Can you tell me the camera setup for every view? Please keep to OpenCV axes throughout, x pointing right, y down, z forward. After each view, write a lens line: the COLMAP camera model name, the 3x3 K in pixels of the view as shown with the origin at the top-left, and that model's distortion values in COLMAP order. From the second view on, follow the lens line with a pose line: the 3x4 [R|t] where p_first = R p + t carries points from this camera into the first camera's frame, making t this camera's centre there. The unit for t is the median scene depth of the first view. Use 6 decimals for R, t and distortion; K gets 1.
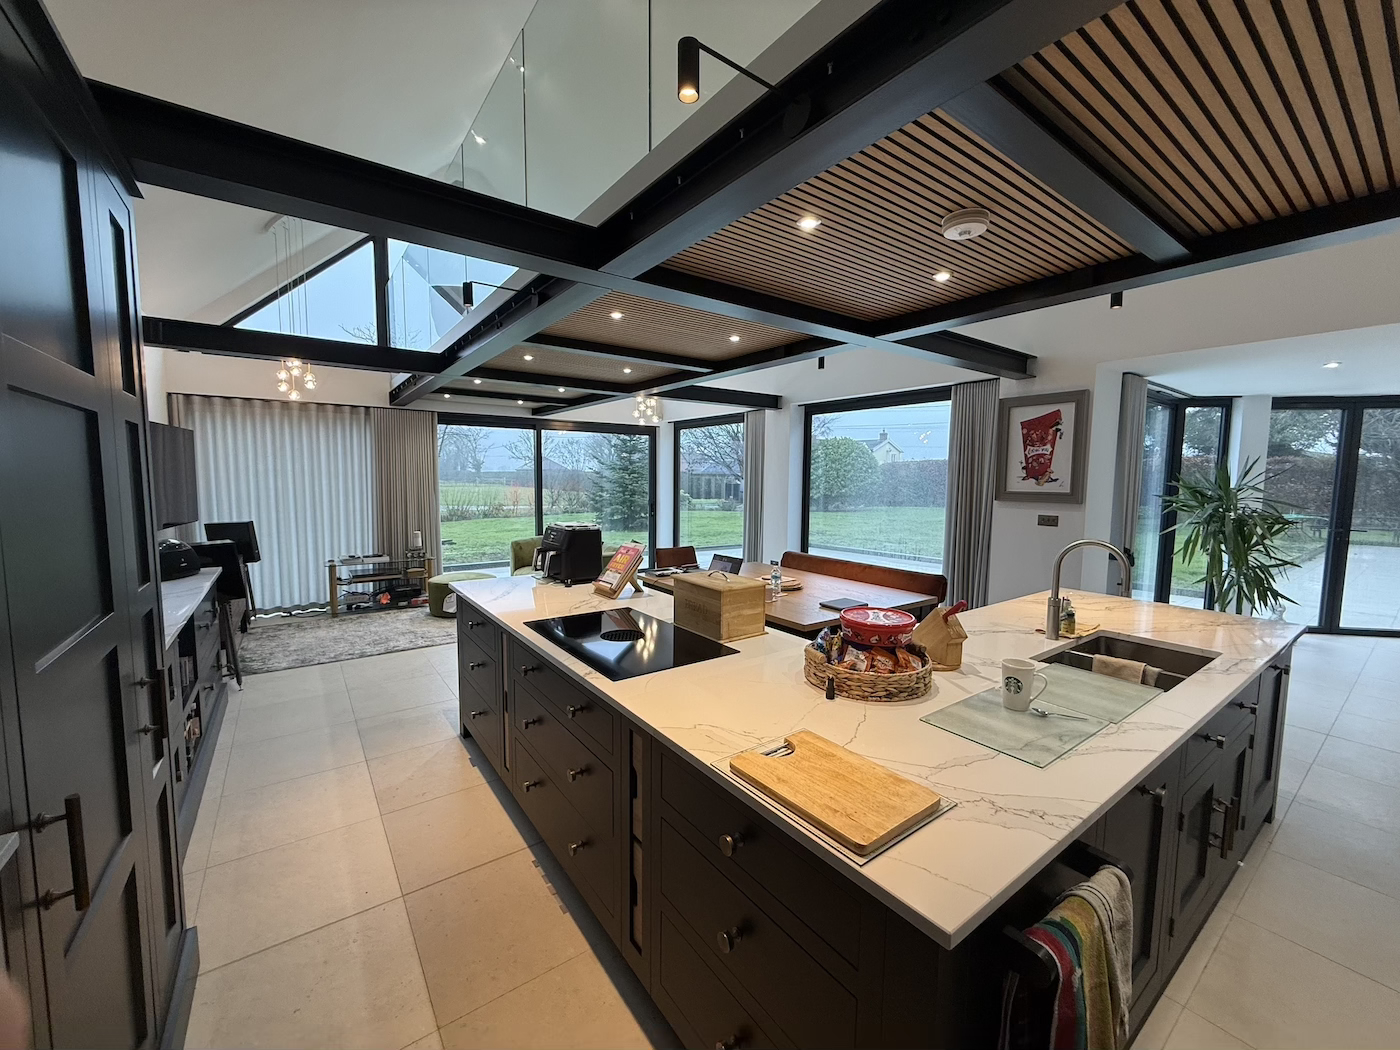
lens RADIAL K [[554.6, 0, 700.0], [0, 554.6, 525.0], [0, 0, 1]] dist [0.001070, 0.000267]
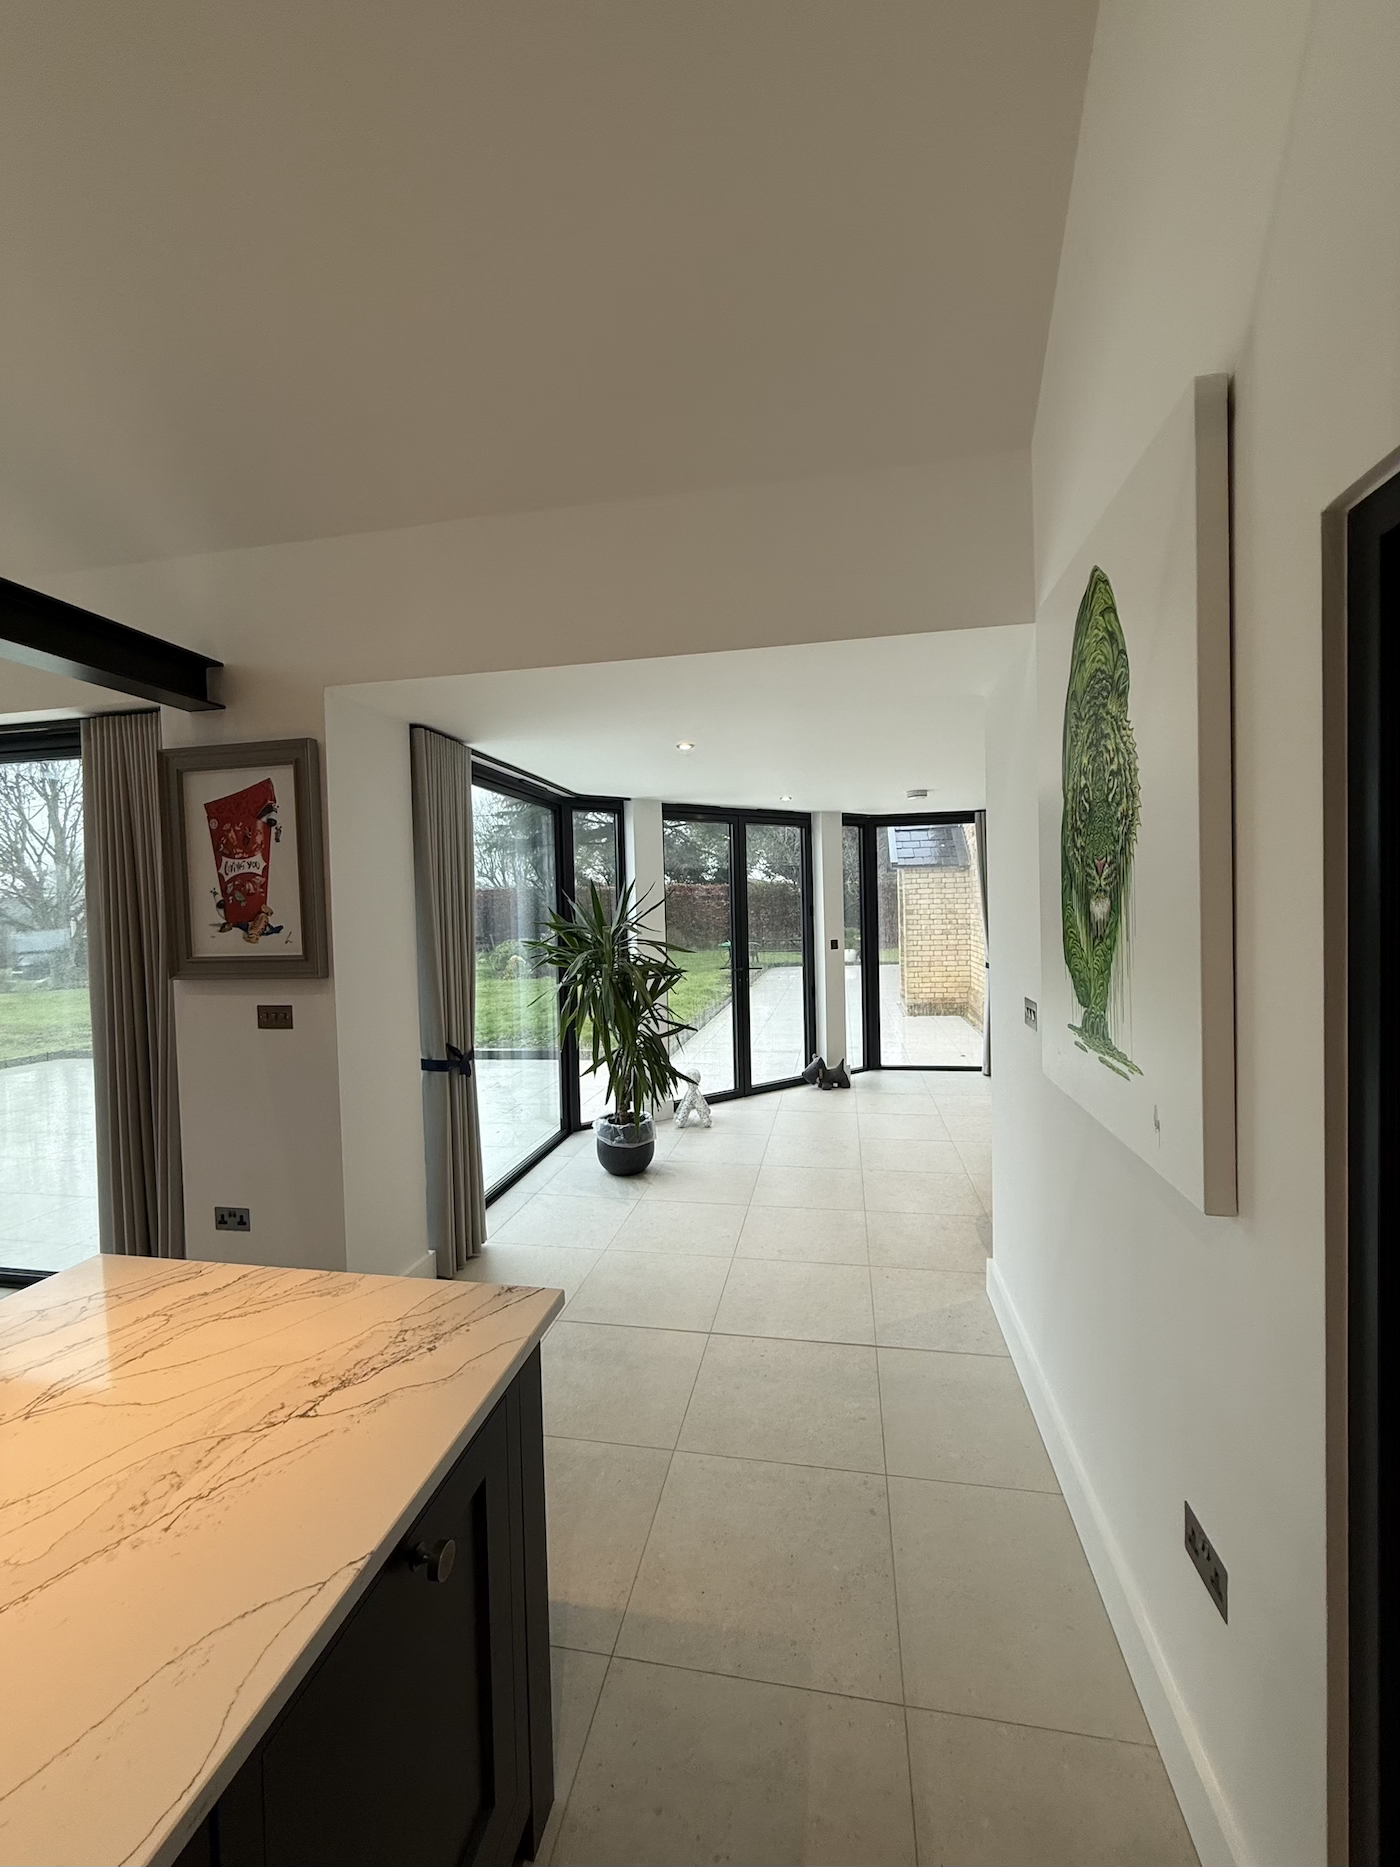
lens RADIAL K [[739.6, 0, 700.0], [0, 739.6, 933.5], [0, 0, 1]] dist [0.001070, 0.000267]
pose [[0.732624, -0.054381, 0.678458, 0.458973], [0.096084, 0.995084, -0.023996, -0.027192], [-0.673818, 0.082769, 0.734247, 0.292601]]
